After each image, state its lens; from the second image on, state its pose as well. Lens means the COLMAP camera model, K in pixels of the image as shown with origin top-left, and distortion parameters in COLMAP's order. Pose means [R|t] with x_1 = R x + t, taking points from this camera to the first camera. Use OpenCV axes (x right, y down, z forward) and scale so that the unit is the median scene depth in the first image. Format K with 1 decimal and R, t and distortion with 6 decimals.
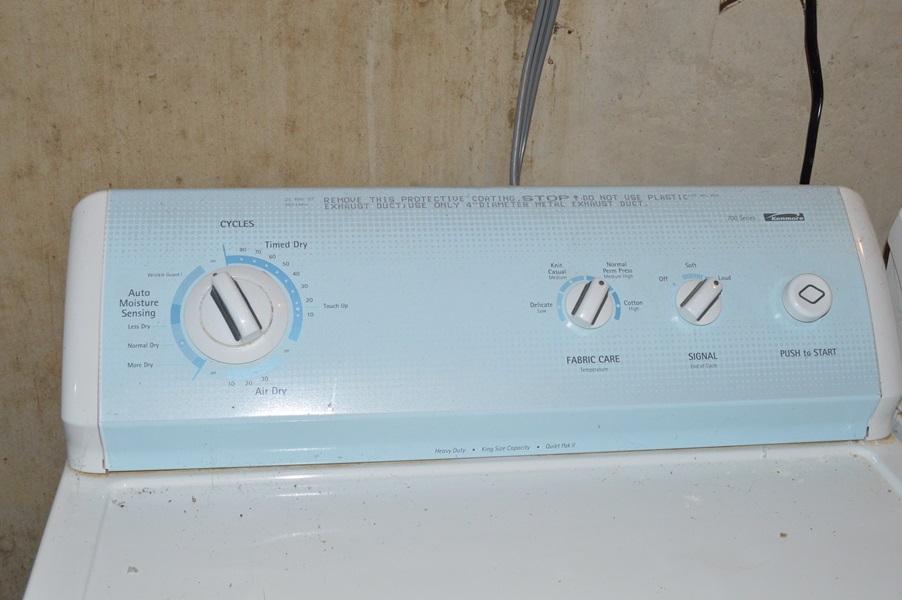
lens RADIAL K [[1109.1, 0, 451.0], [0, 1109.1, 300.0], [0, 0, 1]] dist [-0.077725, 0.055360]
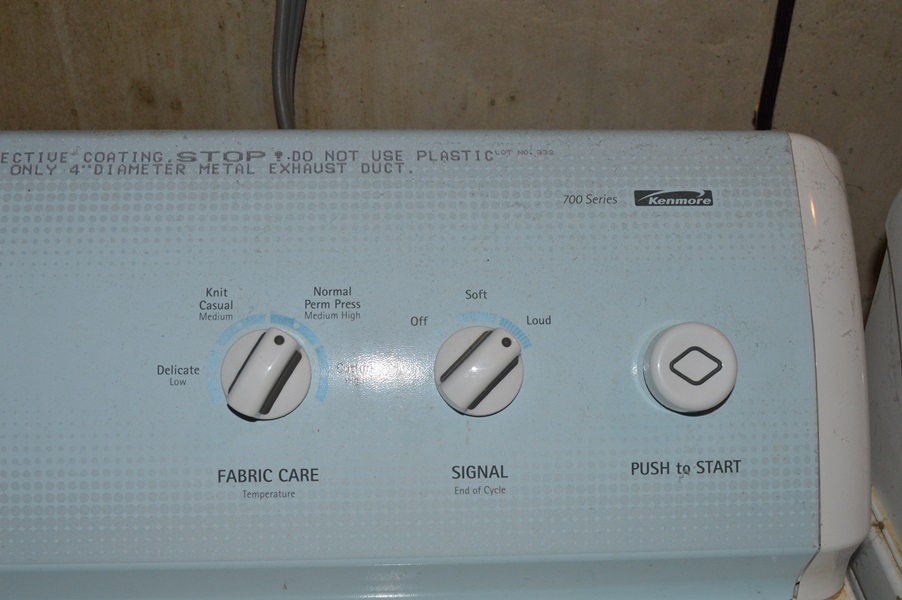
lens RADIAL K [[1109.1, 0, 451.0], [0, 1109.1, 300.0], [0, 0, 1]] dist [-0.077725, 0.055360]
pose [[0.996638, 0.036813, -0.073198, 0.242933], [-0.022904, 0.982940, 0.182493, -0.125678], [0.078667, -0.180203, 0.980479, 0.470707]]
